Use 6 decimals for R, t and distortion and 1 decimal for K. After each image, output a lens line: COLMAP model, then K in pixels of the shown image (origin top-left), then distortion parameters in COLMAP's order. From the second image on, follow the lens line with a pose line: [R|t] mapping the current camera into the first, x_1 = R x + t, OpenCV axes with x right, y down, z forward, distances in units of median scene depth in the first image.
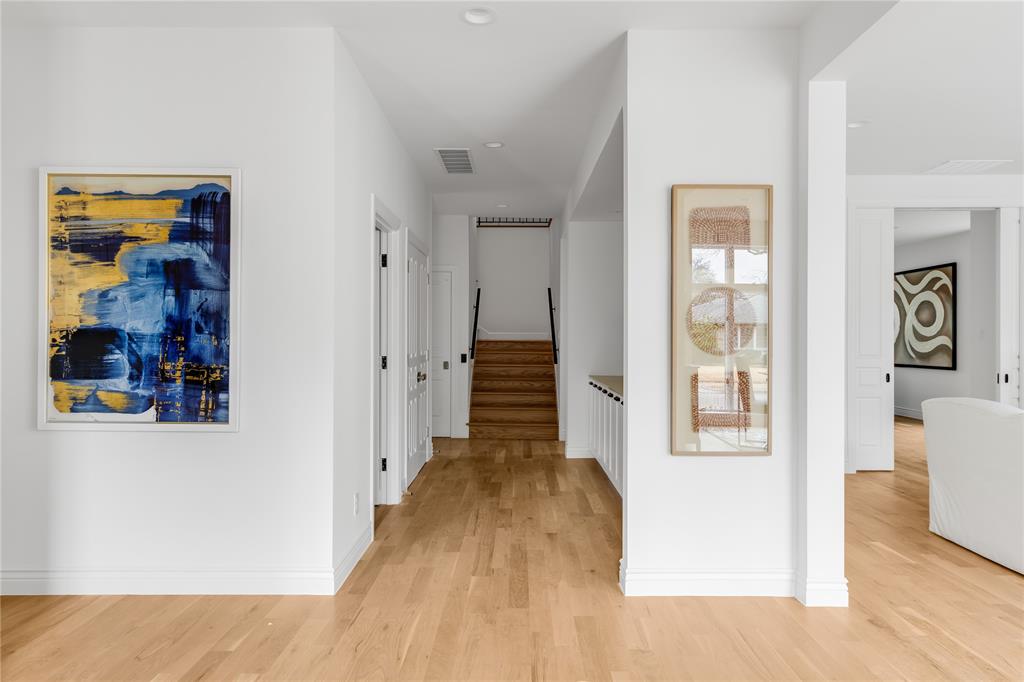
lens RADIAL K [[624.2, 0, 512.0], [0, 624.2, 338.8], [0, 0, 1]] dist [-0.004284, 0.000165]
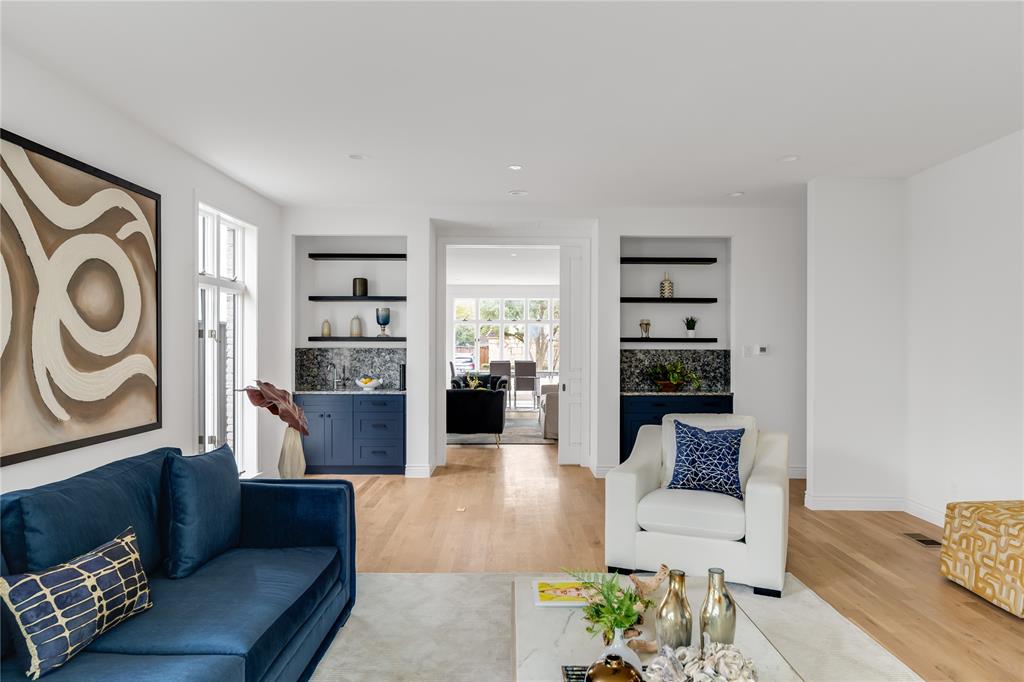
lens RADIAL K [[692.8, 0, 512.3], [0, 692.8, 341.7], [0, 0, 1]] dist [-0.002417, -0.000739]
pose [[-0.999987, -0.004985, 0.001024, 0.421852], [-0.004989, 0.999982, -0.003251, -0.012391], [-0.001008, -0.003256, -0.999994, 1.425955]]
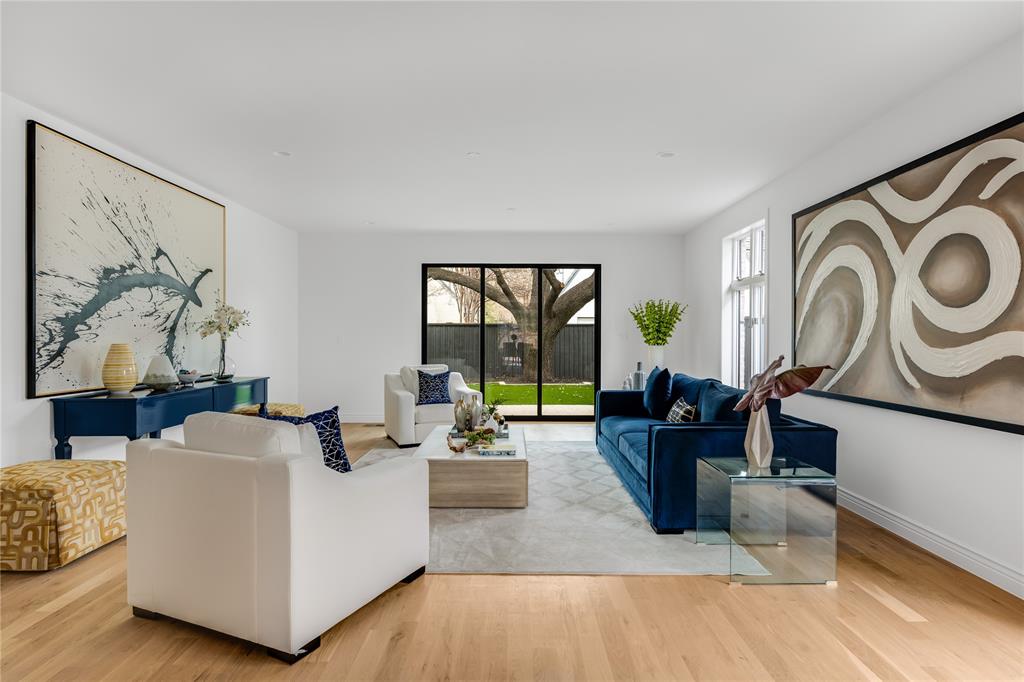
lens RADIAL K [[553.5, 0, 510.2], [0, 553.5, 343.4], [0, 0, 1]] dist [-0.002771, -0.001502]
pose [[0.999998, 0.001988, -0.000075, 0.409037], [-0.001987, 0.999925, 0.012102, -0.000980], [0.000099, -0.012101, 0.999927, 0.683661]]
